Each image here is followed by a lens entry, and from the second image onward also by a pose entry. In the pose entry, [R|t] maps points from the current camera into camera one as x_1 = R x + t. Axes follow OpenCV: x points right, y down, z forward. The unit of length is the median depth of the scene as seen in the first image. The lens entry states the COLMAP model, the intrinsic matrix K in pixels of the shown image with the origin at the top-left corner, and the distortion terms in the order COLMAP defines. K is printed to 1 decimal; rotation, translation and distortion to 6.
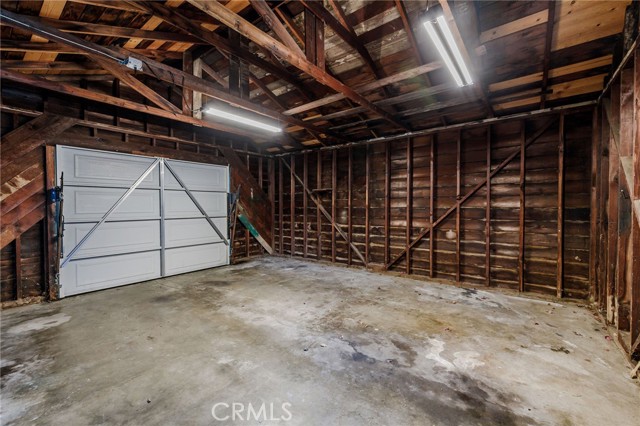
lens RADIAL K [[273.1, 0, 321.3], [0, 273.1, 211.8], [0, 0, 1]] dist [-0.001734, -0.000448]
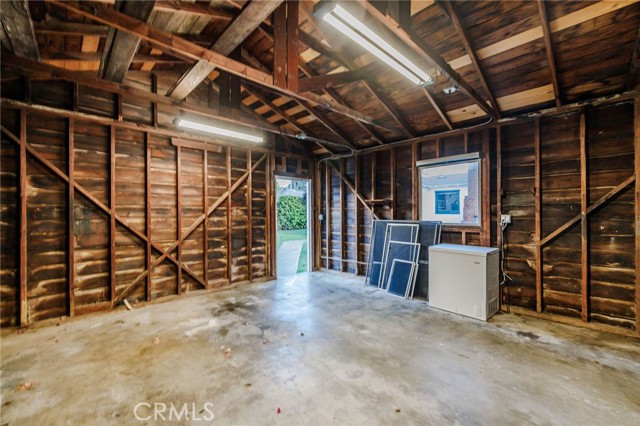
lens RADIAL K [[273.1, 0, 321.3], [0, 273.1, 211.8], [0, 0, 1]] dist [-0.001734, -0.000448]
pose [[-0.990158, 0.009325, 0.139644, -0.293527], [0.012426, 0.999695, 0.021353, -0.054107], [-0.139402, 0.022878, -0.989972, 2.037932]]
